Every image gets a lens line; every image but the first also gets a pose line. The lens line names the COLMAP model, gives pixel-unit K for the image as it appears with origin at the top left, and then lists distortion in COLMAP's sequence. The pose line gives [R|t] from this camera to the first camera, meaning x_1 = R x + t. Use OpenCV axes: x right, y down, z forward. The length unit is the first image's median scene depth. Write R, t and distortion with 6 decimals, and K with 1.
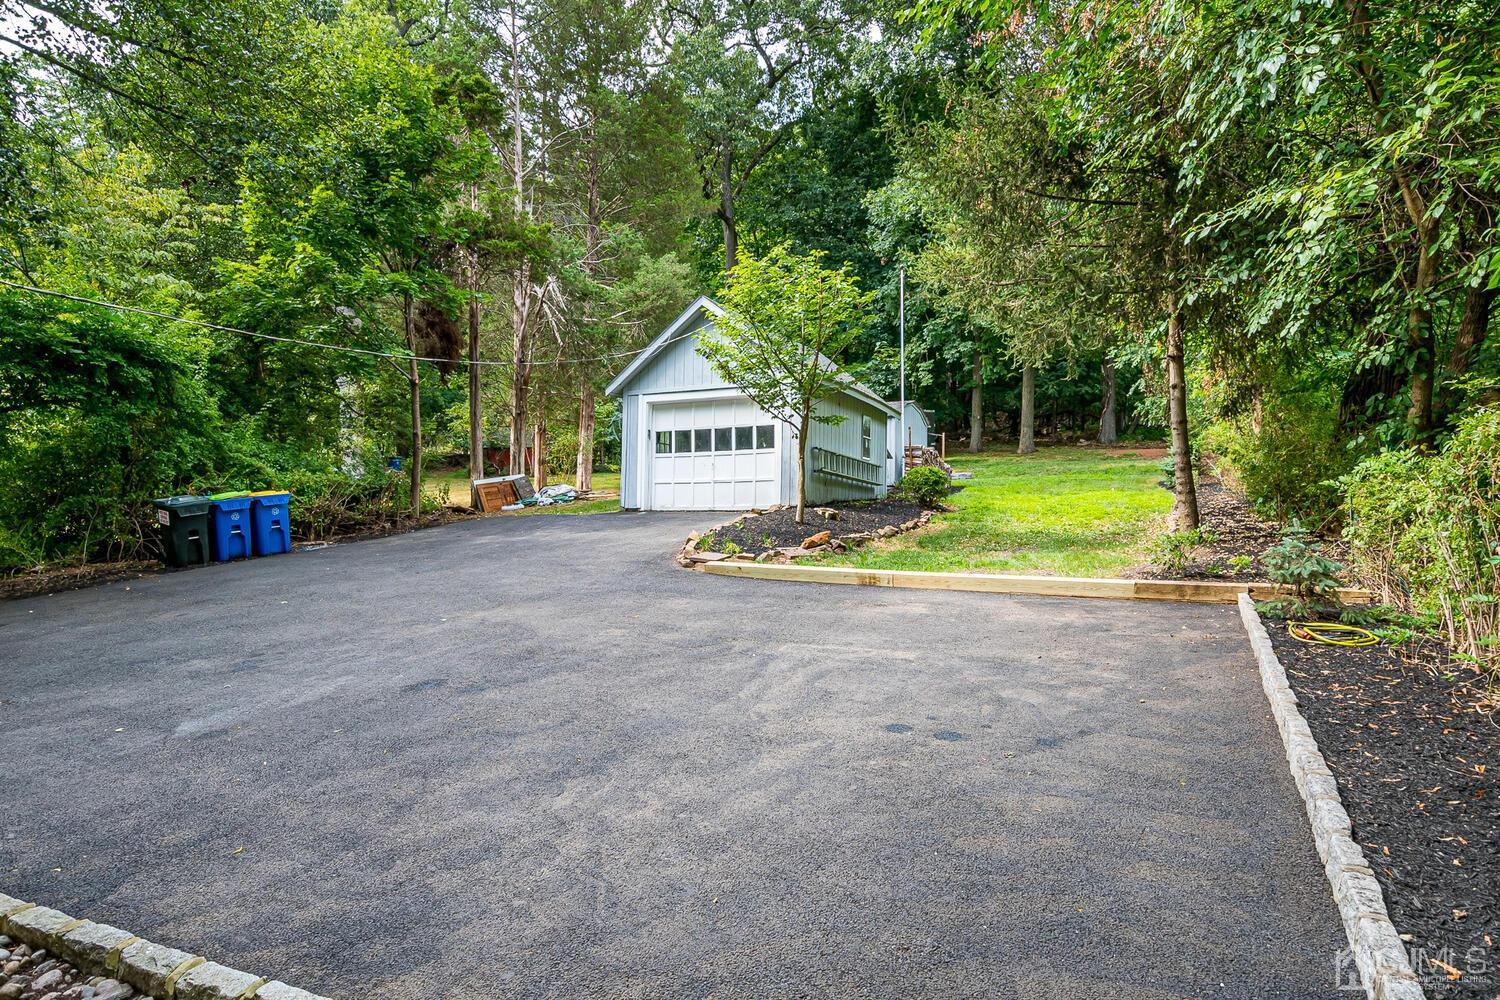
lens RADIAL K [[815.4, 0, 742.9], [0, 815.4, 506.9], [0, 0, 1]] dist [-0.016407, 0.001169]
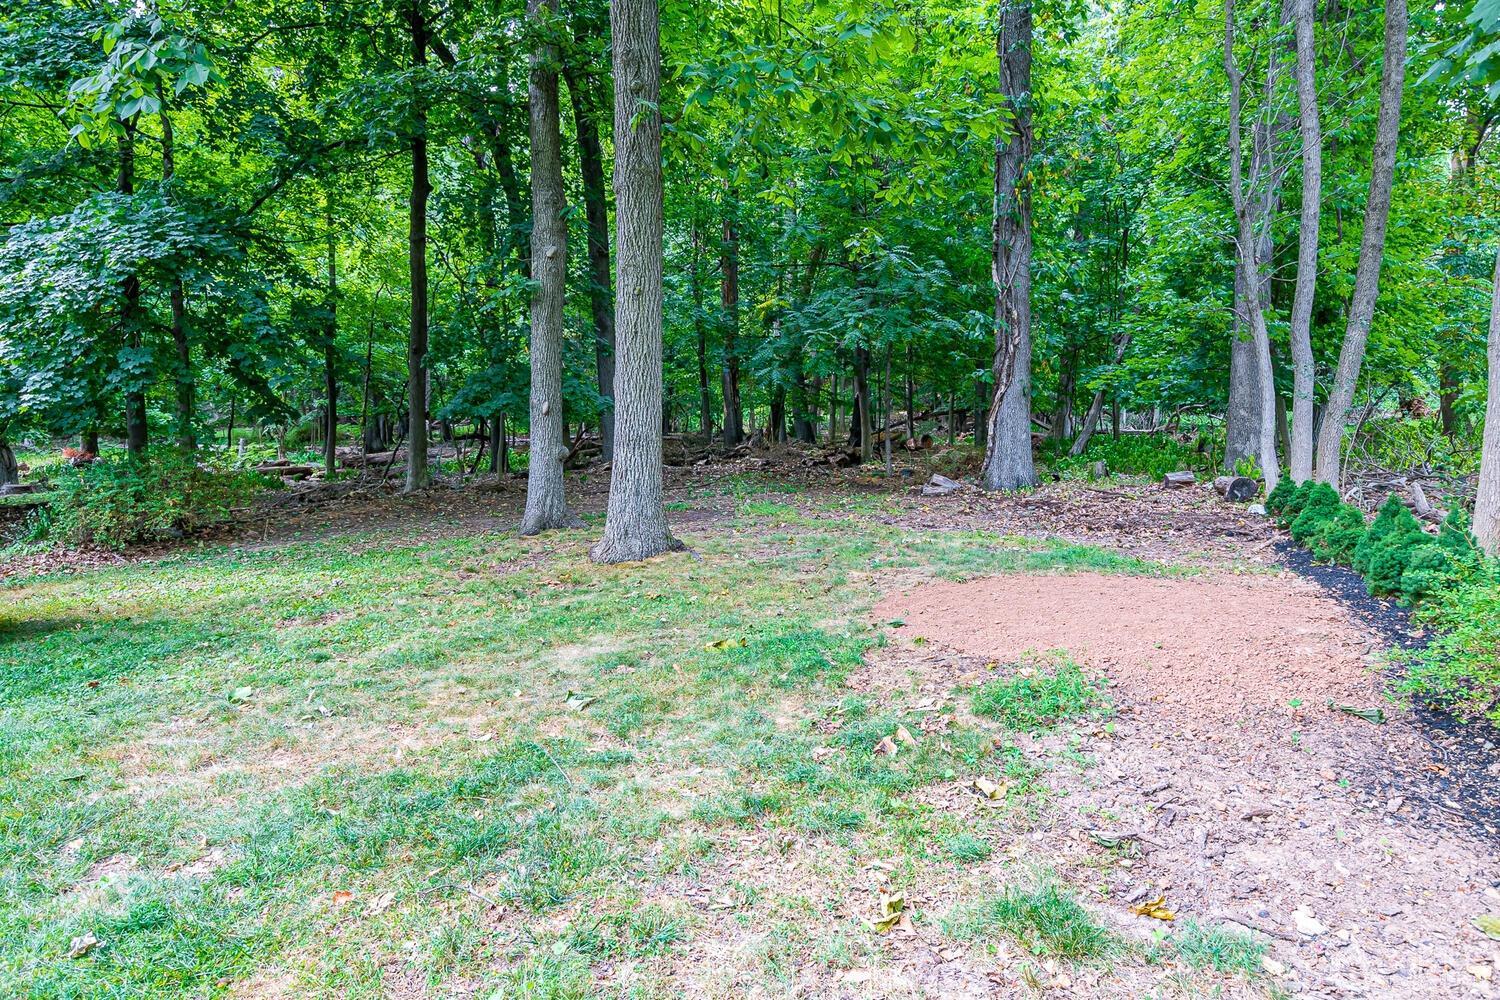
lens RADIAL K [[815.4, 0, 742.9], [0, 815.4, 506.9], [0, 0, 1]] dist [-0.016407, 0.001169]
pose [[0.998963, 0.003407, 0.045394, 0.371361], [-0.003371, 0.999994, -0.000851, -0.080725], [-0.045397, 0.000697, 0.998969, 0.764994]]
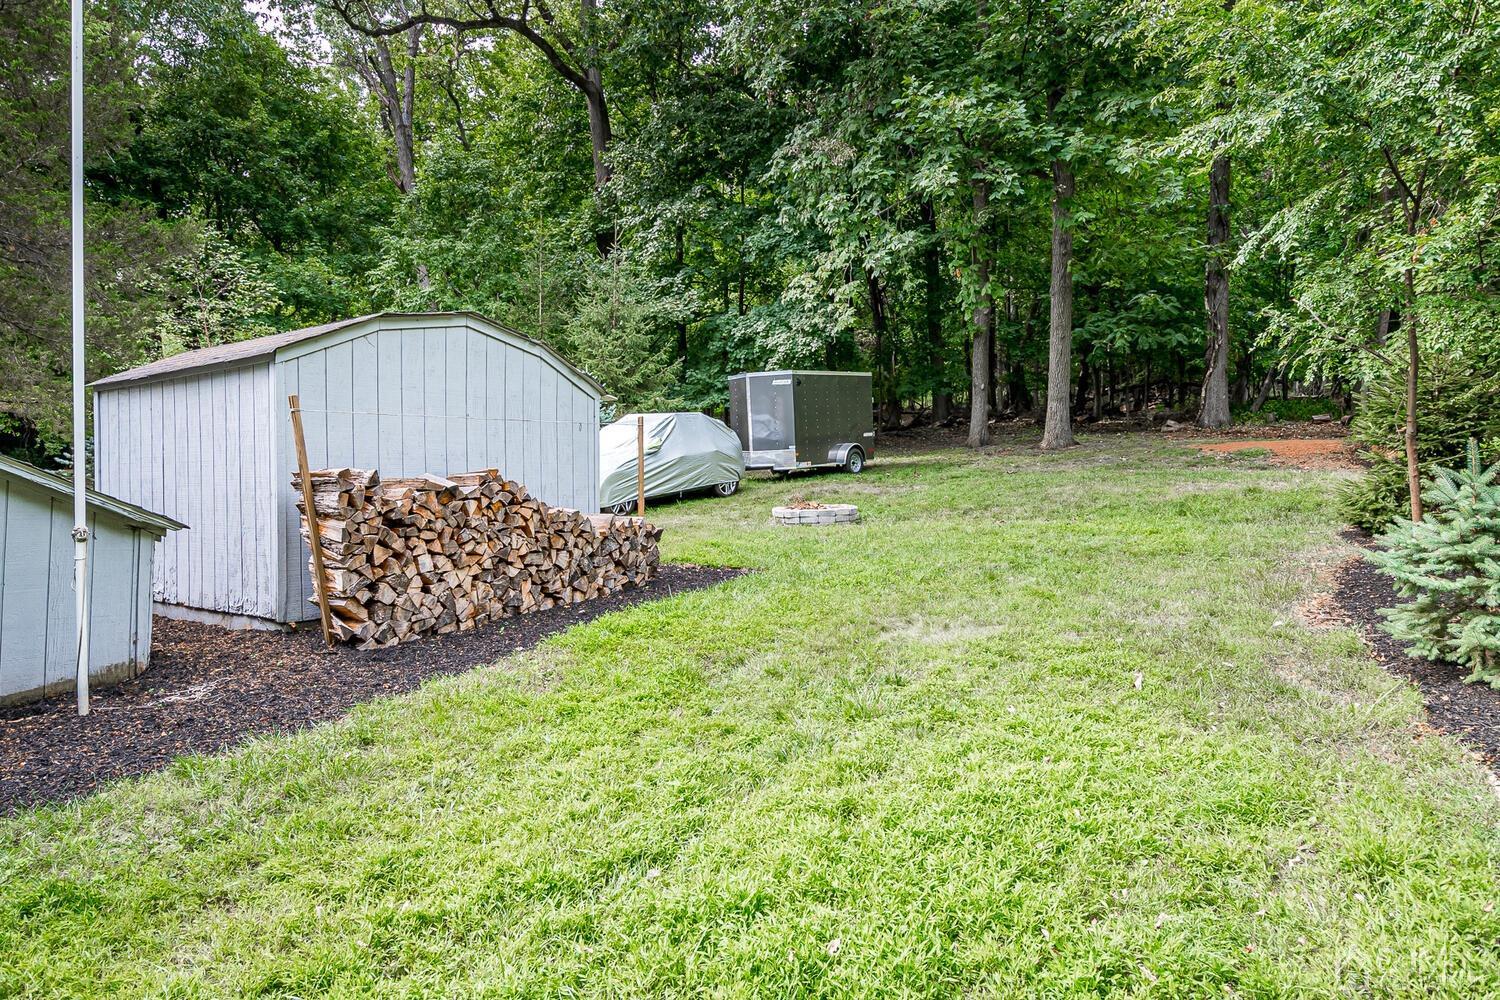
lens RADIAL K [[815.4, 0, 742.9], [0, 815.4, 506.9], [0, 0, 1]] dist [-0.016407, 0.001169]
pose [[0.992524, -0.001718, -0.122041, 0.202785], [0.004248, 0.999781, 0.020470, -0.037903], [0.121979, -0.020836, 0.992314, 0.416883]]
